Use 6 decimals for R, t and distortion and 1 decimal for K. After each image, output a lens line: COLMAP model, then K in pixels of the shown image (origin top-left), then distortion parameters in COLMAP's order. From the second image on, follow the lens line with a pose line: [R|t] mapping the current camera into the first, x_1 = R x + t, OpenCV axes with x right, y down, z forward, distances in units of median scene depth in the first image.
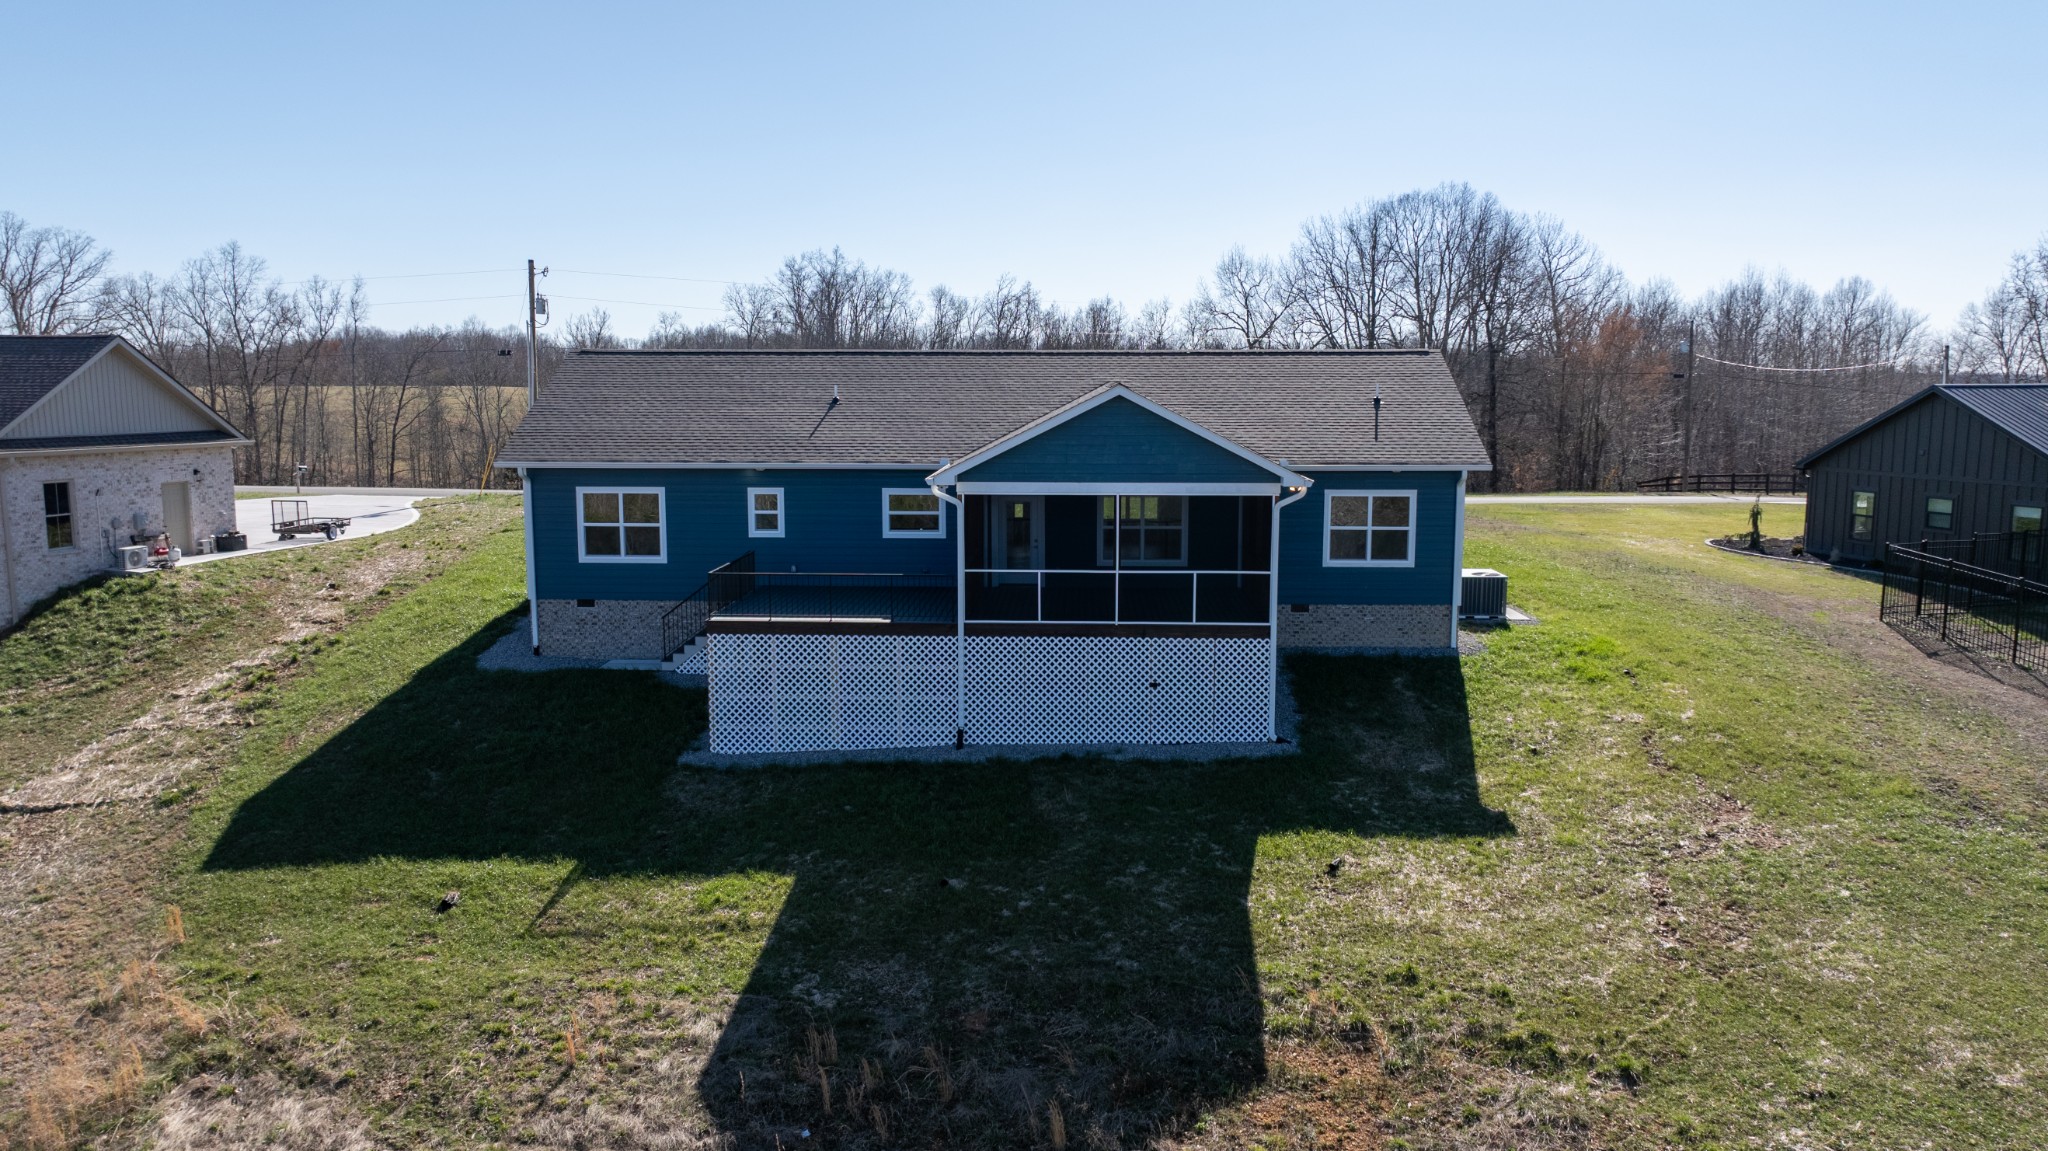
lens RADIAL K [[1468.2, 0, 1025.3], [0, 1468.2, 571.8], [0, 0, 1]] dist [-0.025537, 0.008706]
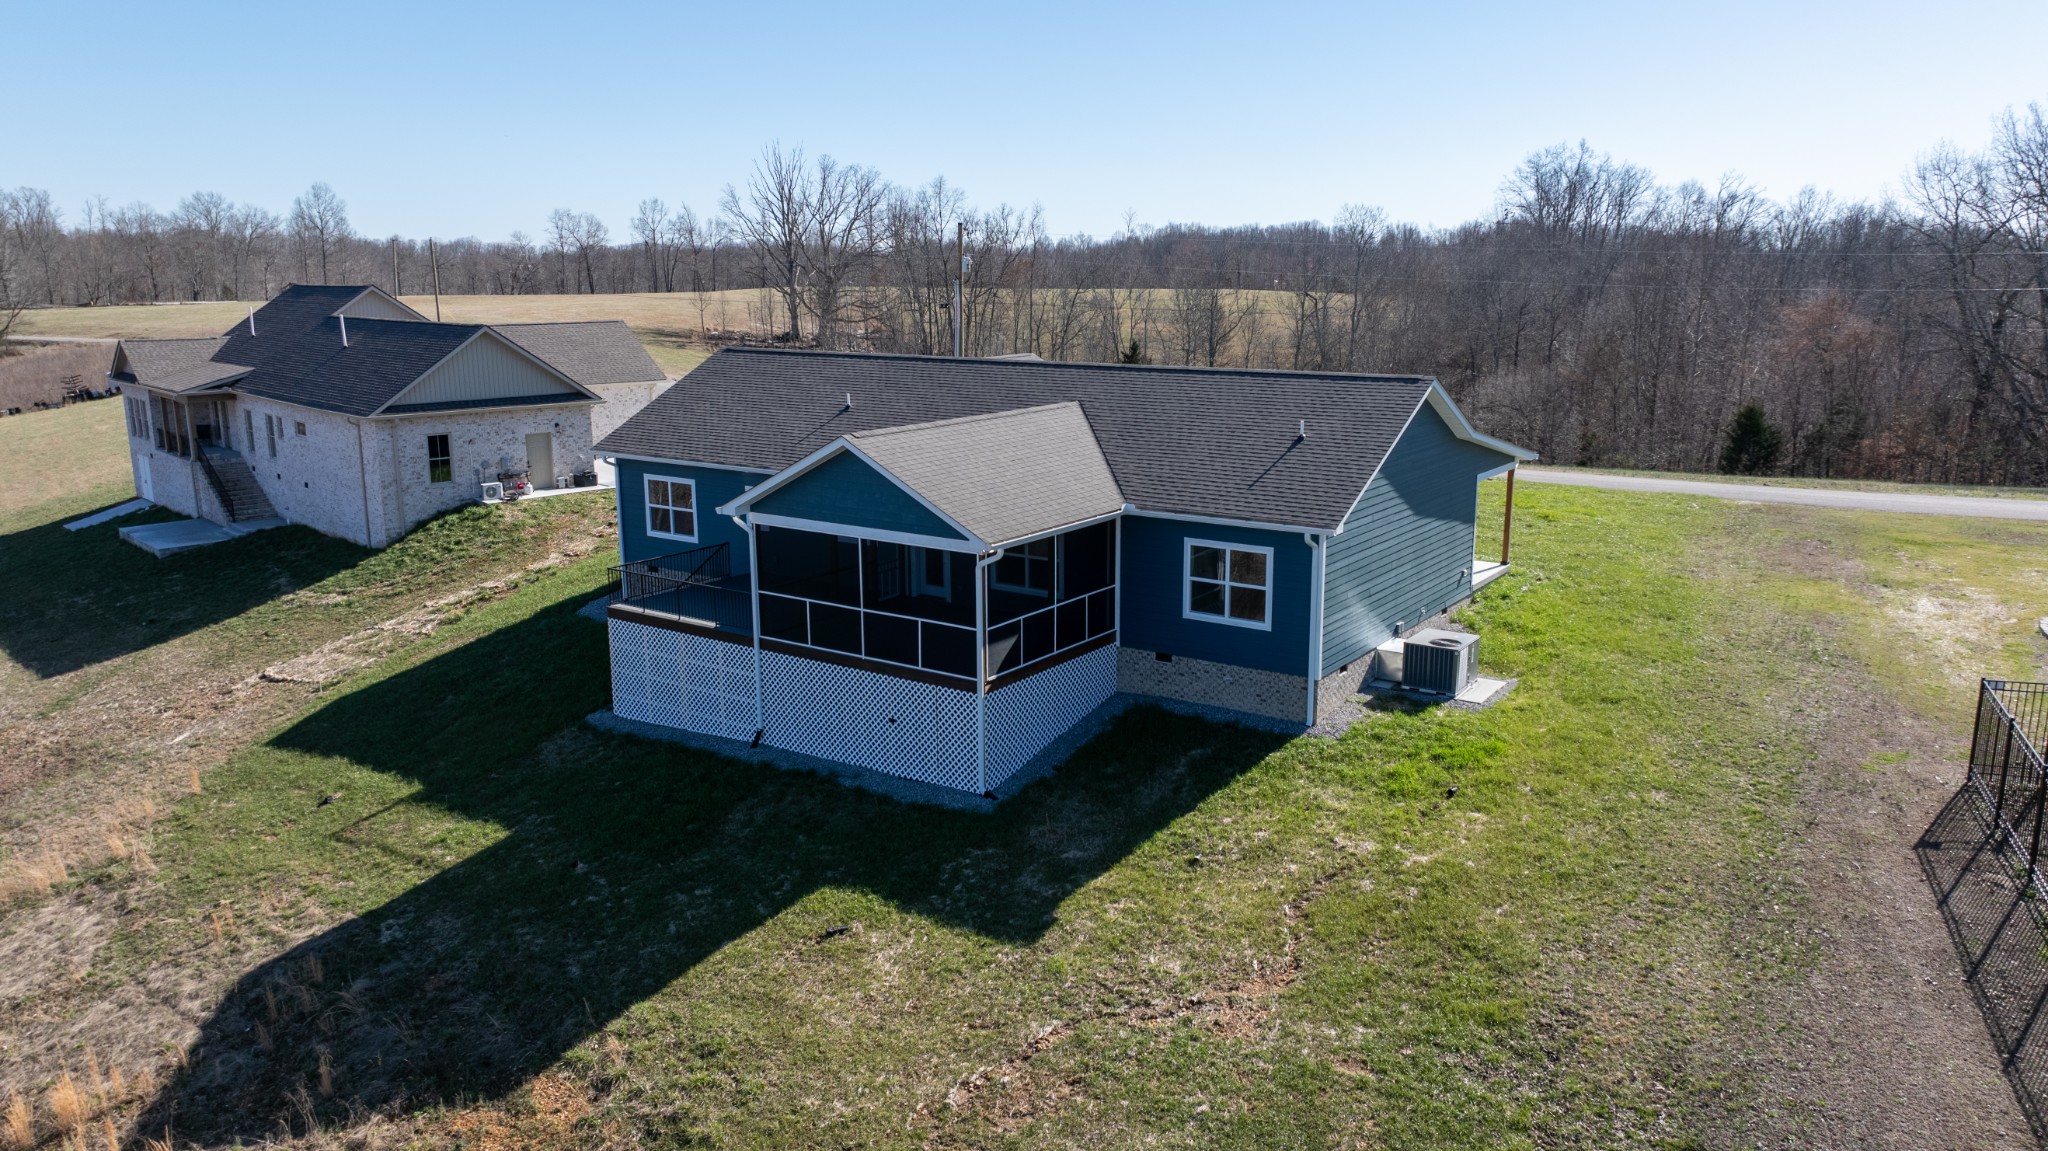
lens RADIAL K [[1468.2, 0, 1033.2], [0, 1468.2, 569.6], [0, 0, 1]] dist [-0.025537, 0.008706]
pose [[0.833515, 0.109226, -0.541592, 0.724829], [-0.065637, 0.992898, 0.099227, -0.139475], [0.548584, -0.047158, 0.834764, 0.188056]]
